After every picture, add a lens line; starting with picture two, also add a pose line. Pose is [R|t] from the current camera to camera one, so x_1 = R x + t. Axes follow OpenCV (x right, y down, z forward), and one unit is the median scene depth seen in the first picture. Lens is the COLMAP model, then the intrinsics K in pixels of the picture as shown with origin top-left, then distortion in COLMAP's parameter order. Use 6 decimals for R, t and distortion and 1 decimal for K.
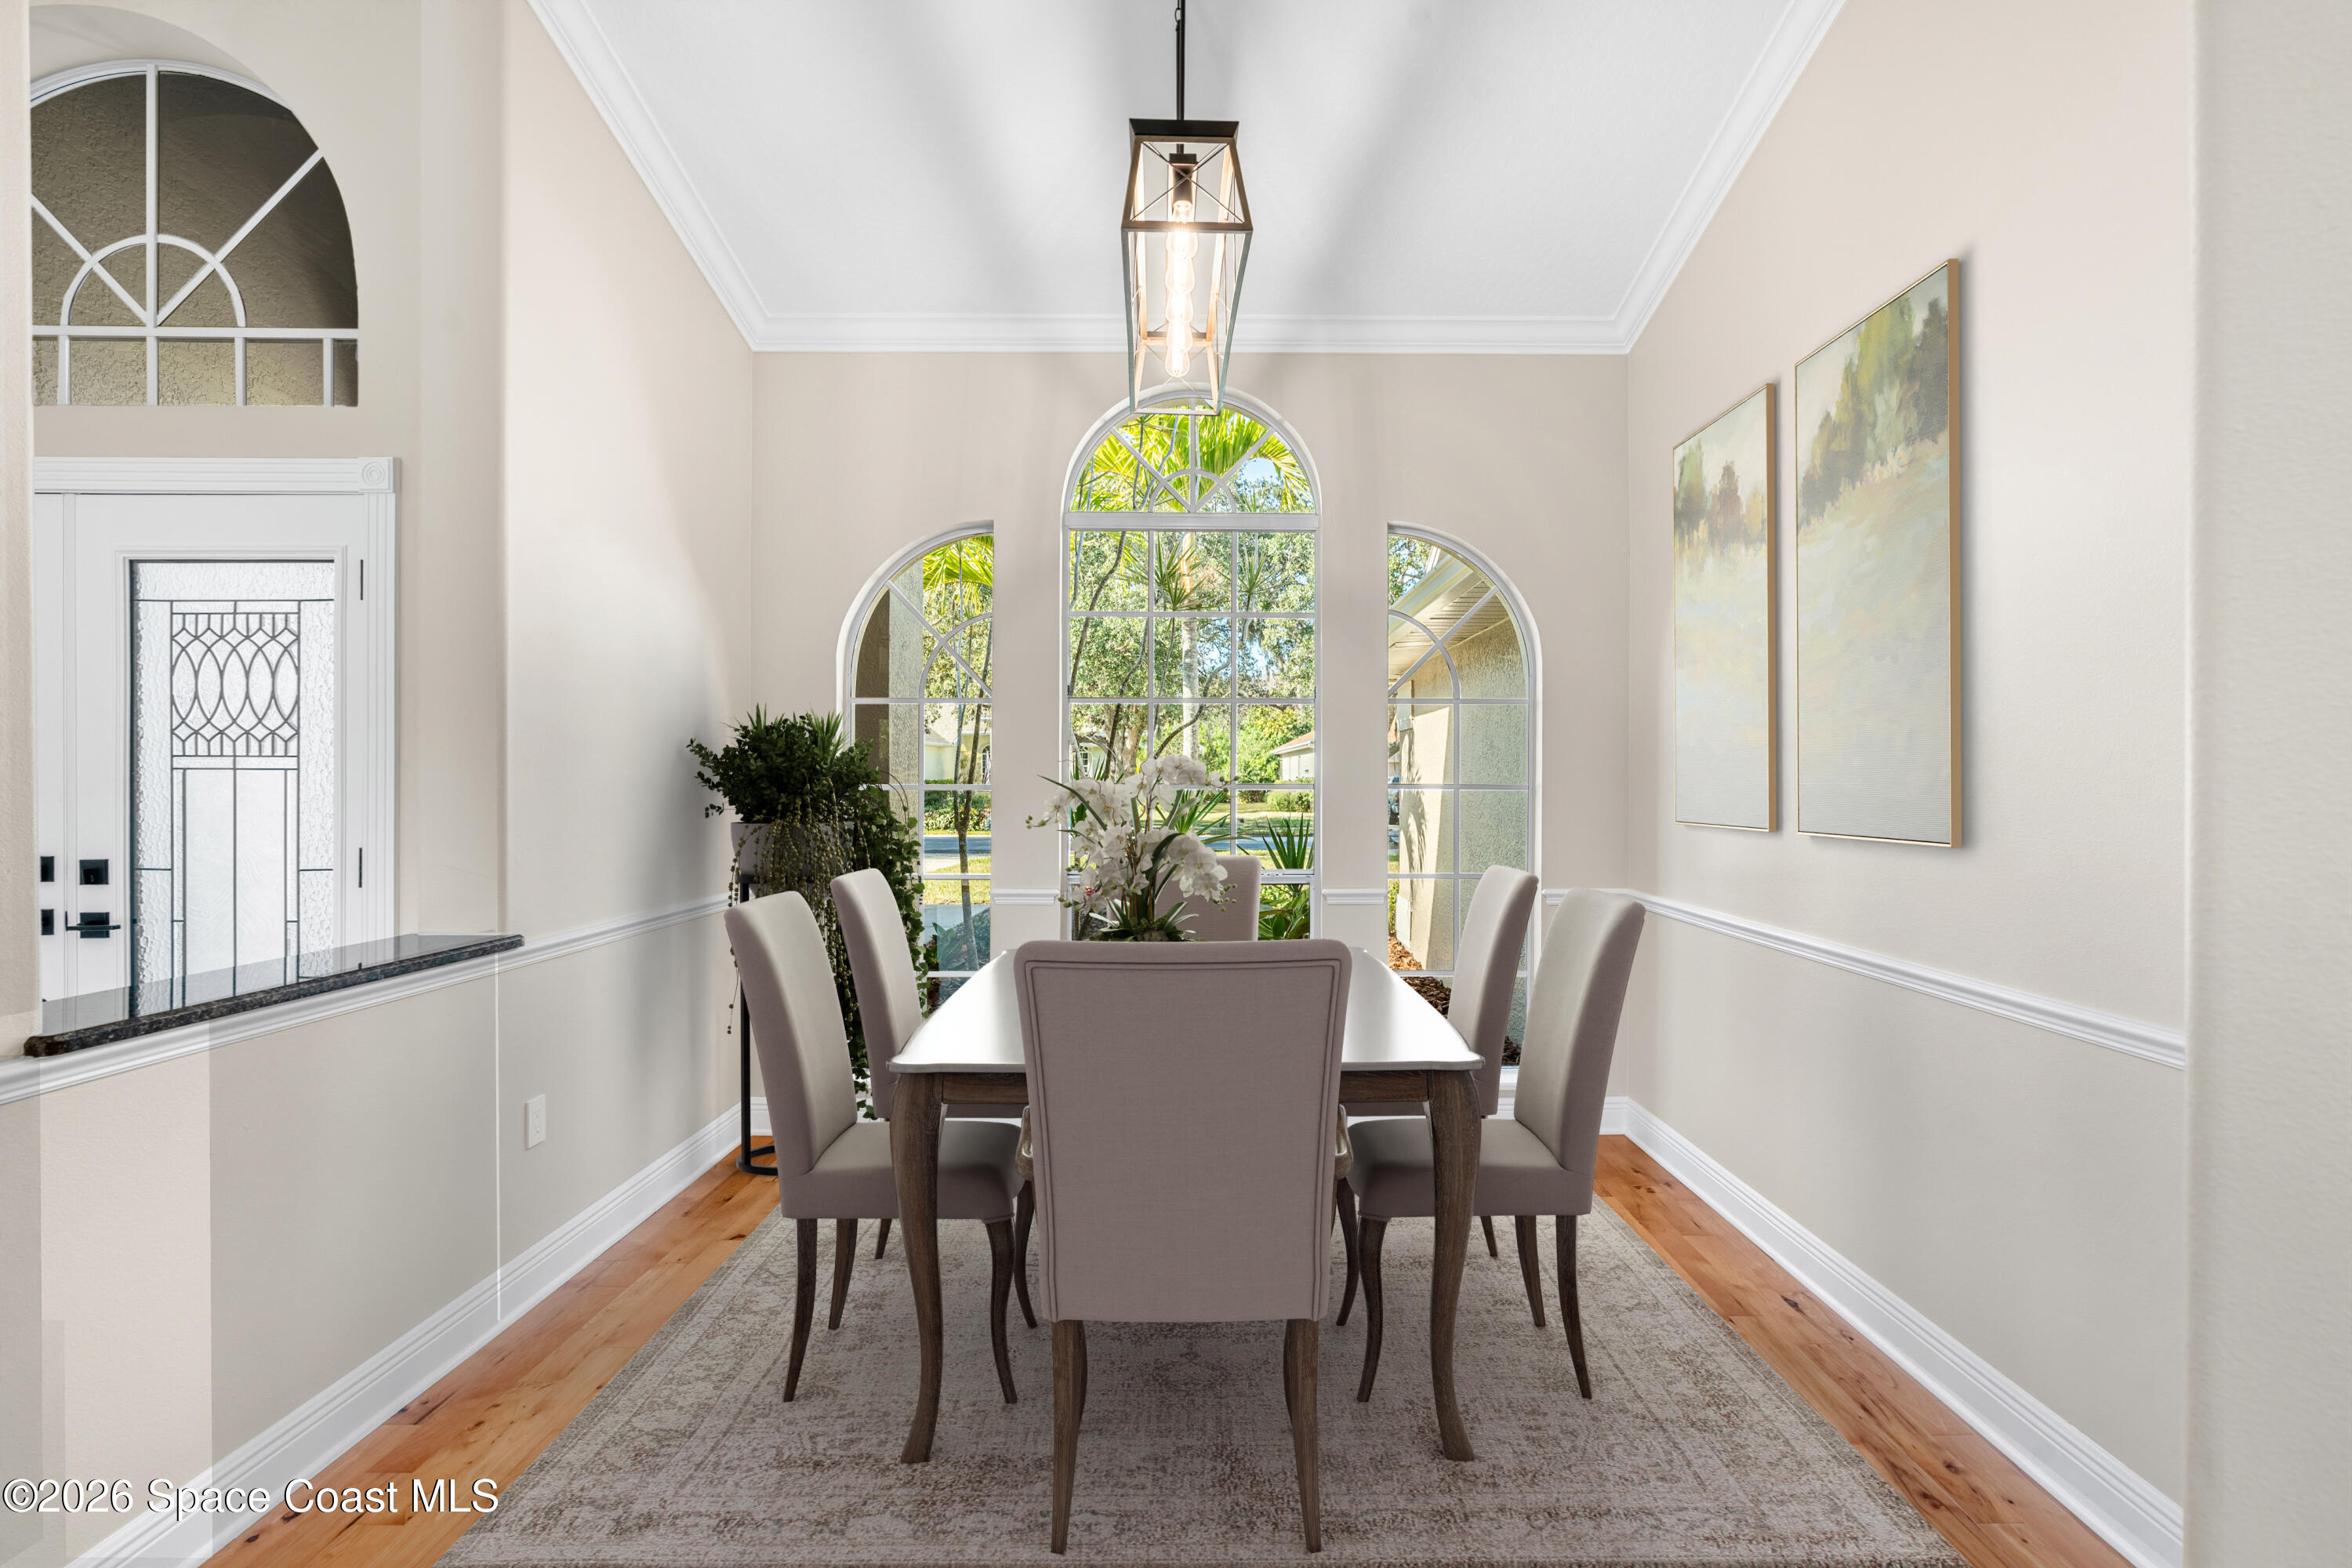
lens RADIAL K [[1282.4, 0, 1224.5], [0, 1282.4, 742.5], [0, 0, 1]] dist [-0.006129, -0.001244]
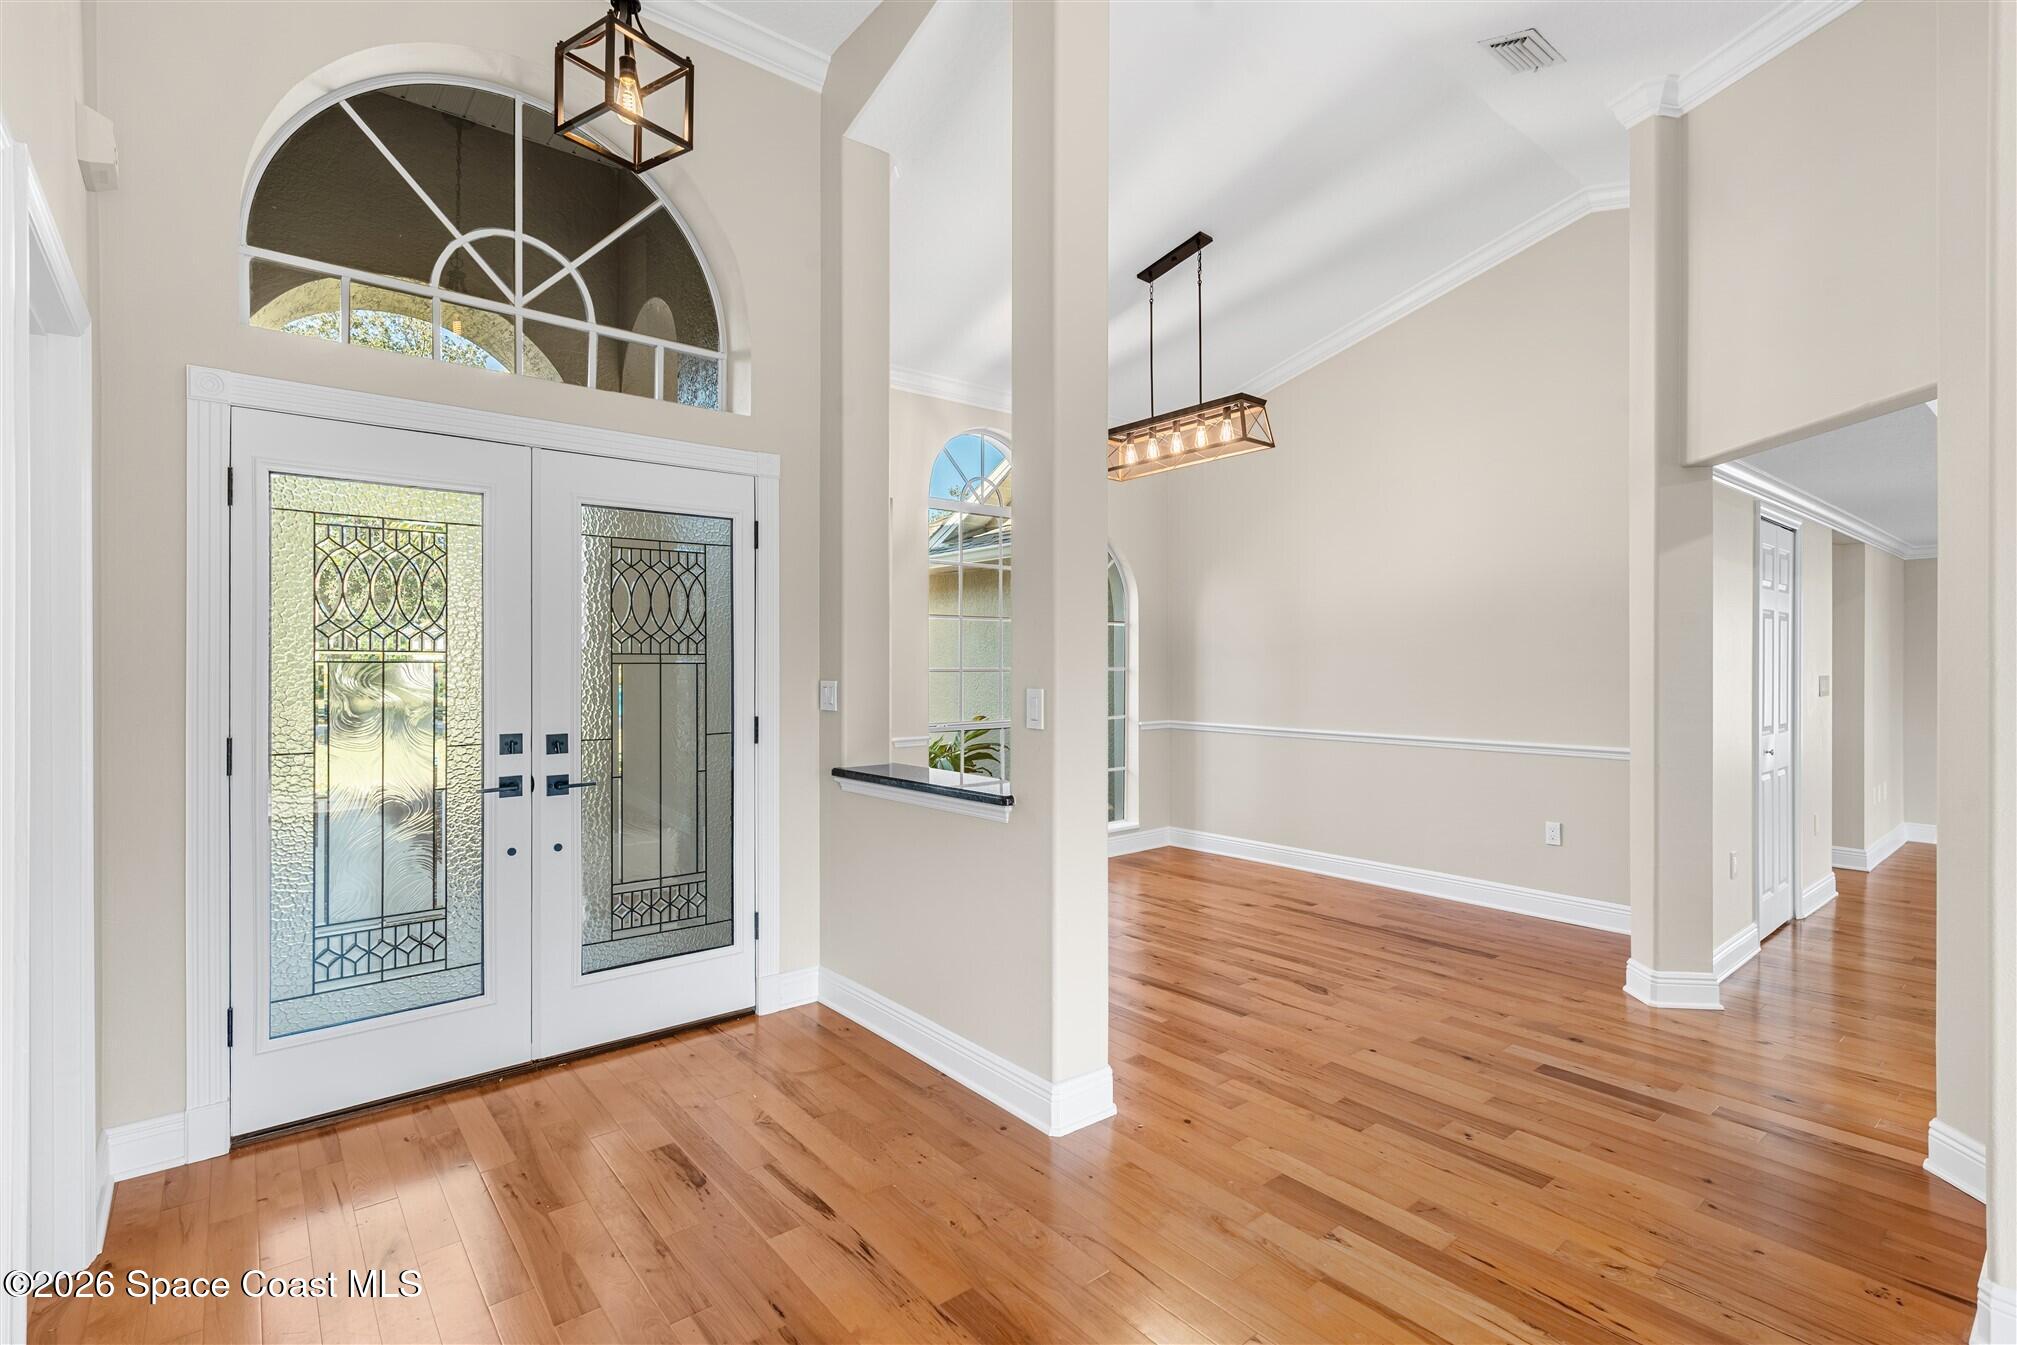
lens RADIAL K [[924.5, 0, 1003.5], [0, 924.5, 664.4], [0, 0, 1]] dist [-0.003087, 0.001535]
pose [[0.776168, -0.003797, 0.630515, -1.114798], [-0.014411, 0.999614, 0.023759, -0.007357], [-0.630362, -0.027527, 0.775813, -0.006595]]
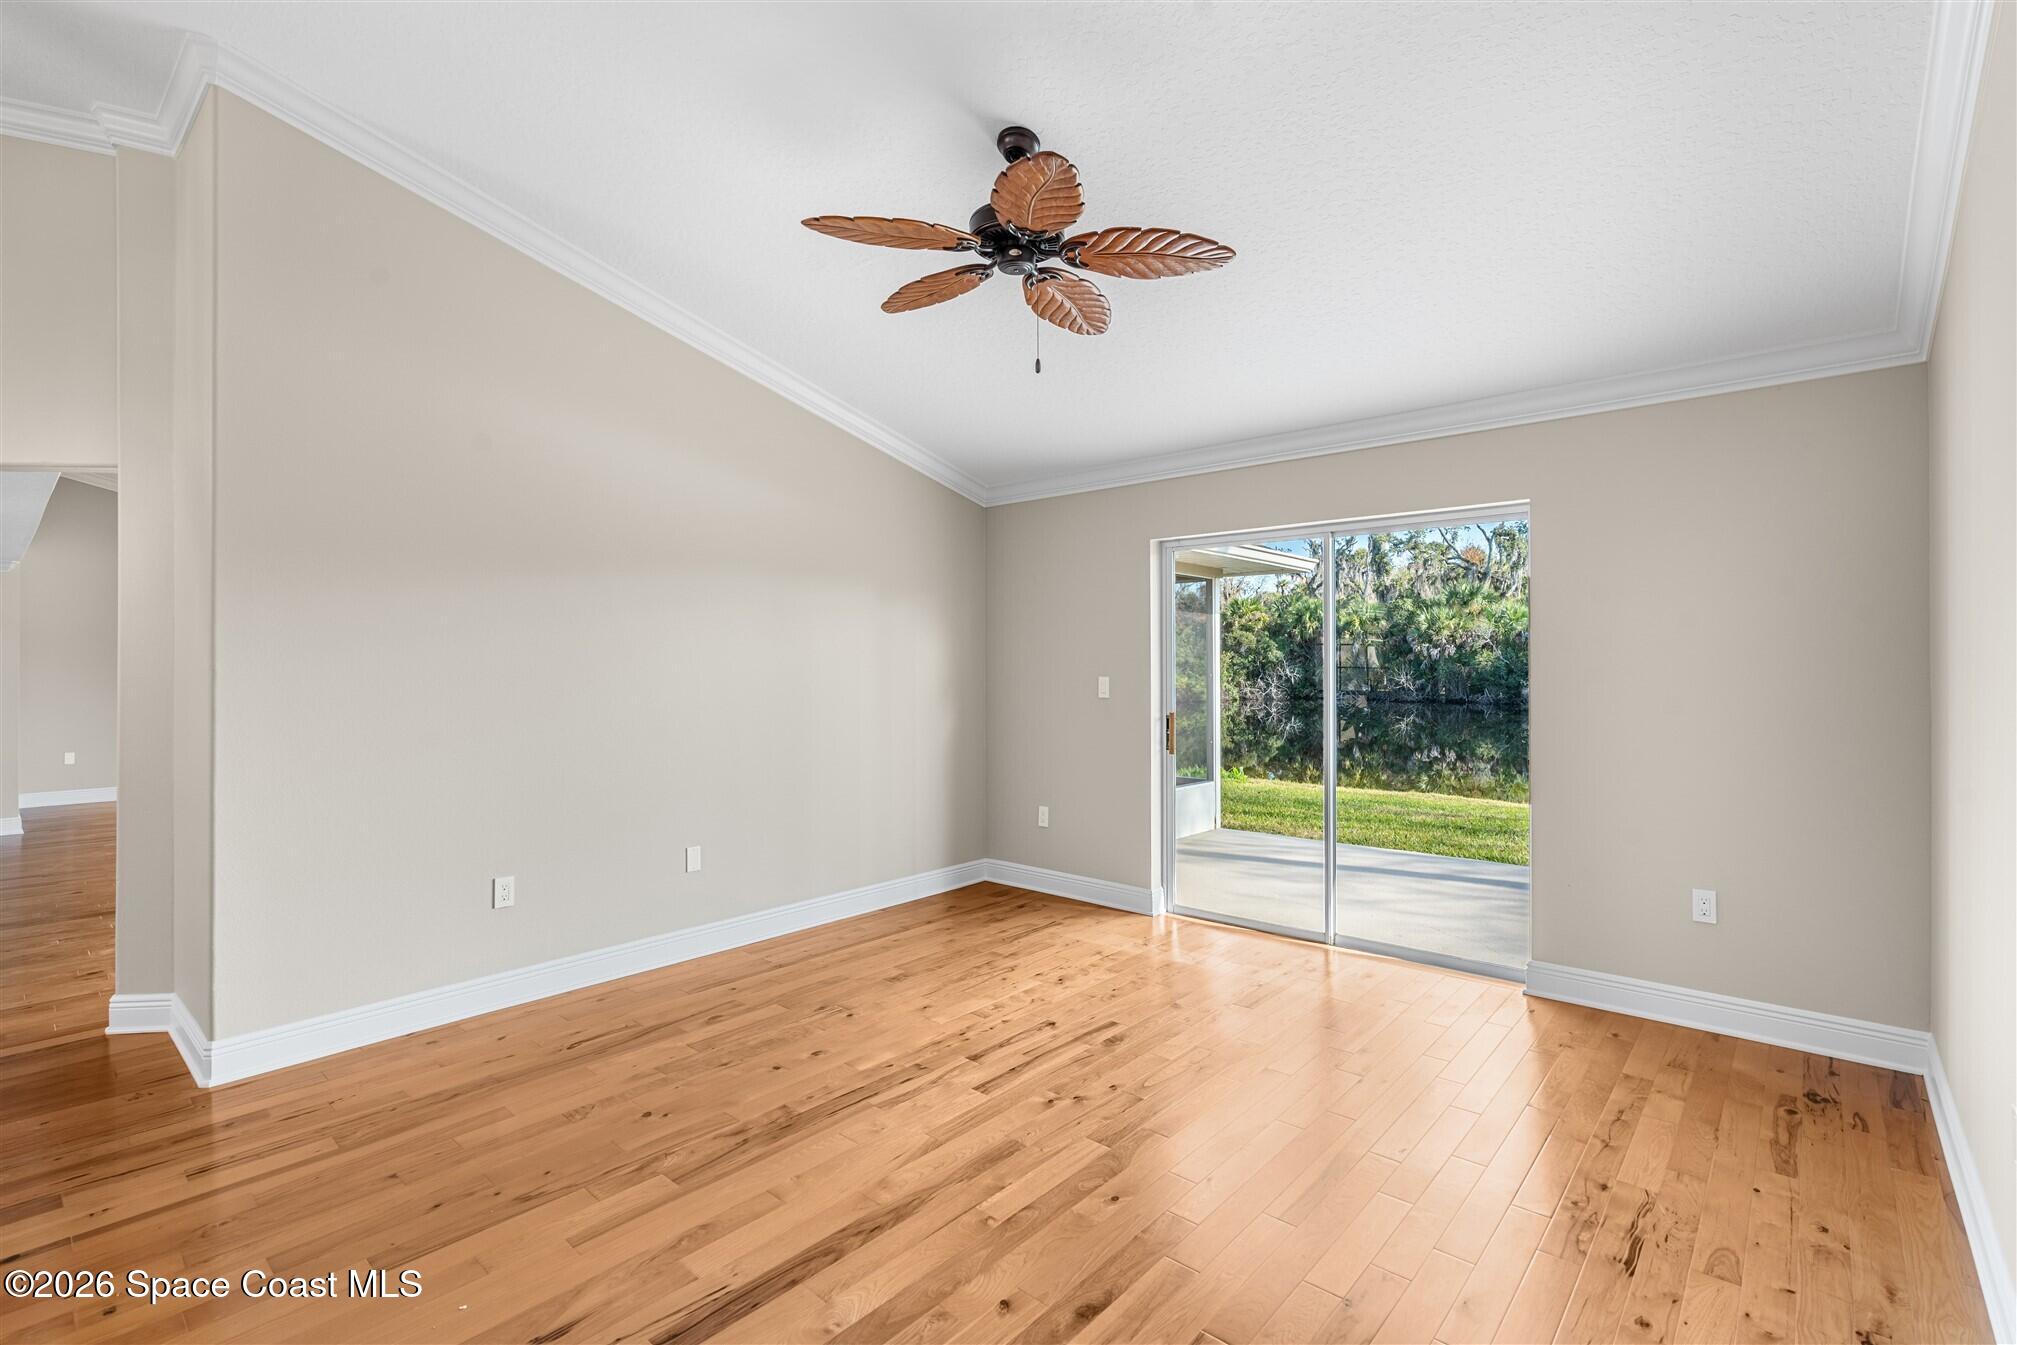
lens RADIAL K [[924.5, 0, 1009.8], [0, 924.5, 660.4], [0, 0, 1]] dist [-0.003087, 0.001535]
pose [[-0.741810, 0.006240, 0.670581, -1.510114], [-0.012273, 0.999663, -0.022879, -0.002395], [-0.670498, -0.025202, -0.741483, 0.187207]]
